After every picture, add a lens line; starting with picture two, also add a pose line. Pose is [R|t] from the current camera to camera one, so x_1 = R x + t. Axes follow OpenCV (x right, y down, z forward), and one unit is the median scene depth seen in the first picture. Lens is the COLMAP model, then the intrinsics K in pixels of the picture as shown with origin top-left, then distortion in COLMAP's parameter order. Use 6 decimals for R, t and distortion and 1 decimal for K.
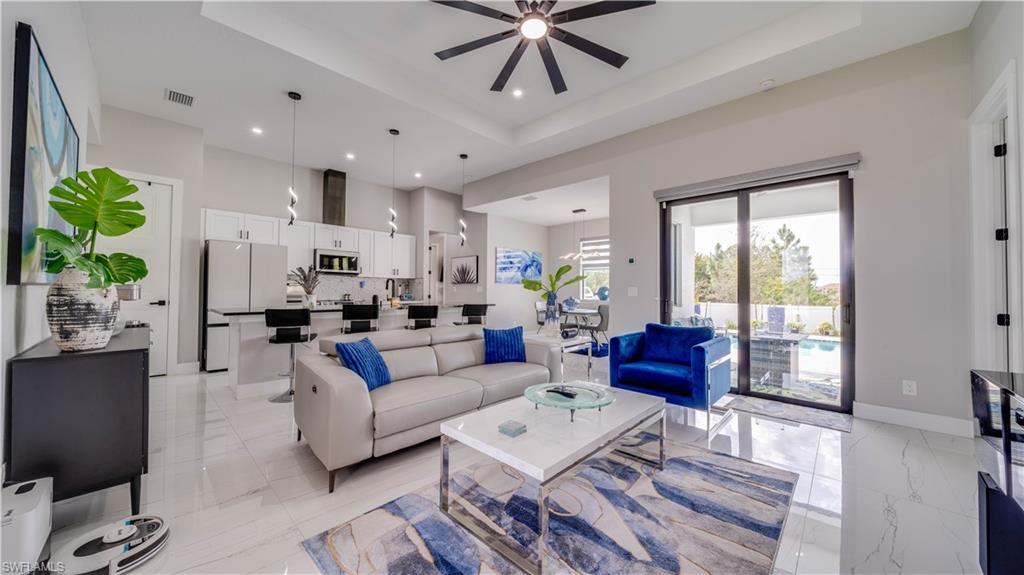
lens RADIAL K [[353.3, 0, 506.2], [0, 353.3, 283.2], [0, 0, 1]] dist [-0.007763, -0.000156]
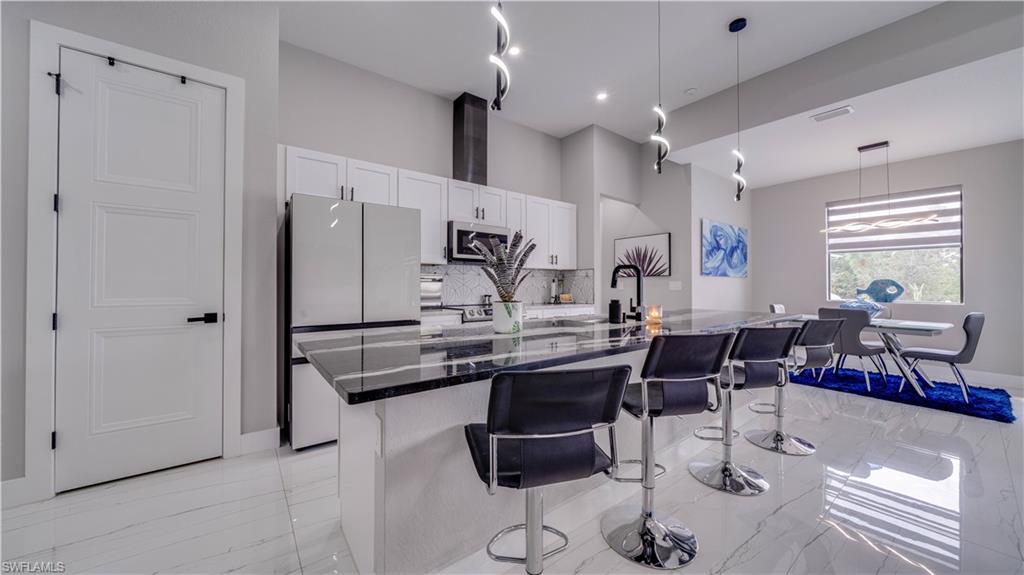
lens RADIAL K [[353.3, 0, 506.2], [0, 353.3, 283.2], [0, 0, 1]] dist [-0.007763, -0.000156]
pose [[0.987920, -0.007840, -0.154768, -0.331628], [0.009991, 0.999864, 0.013124, 0.002346], [0.154644, -0.014511, 0.987864, 0.389911]]
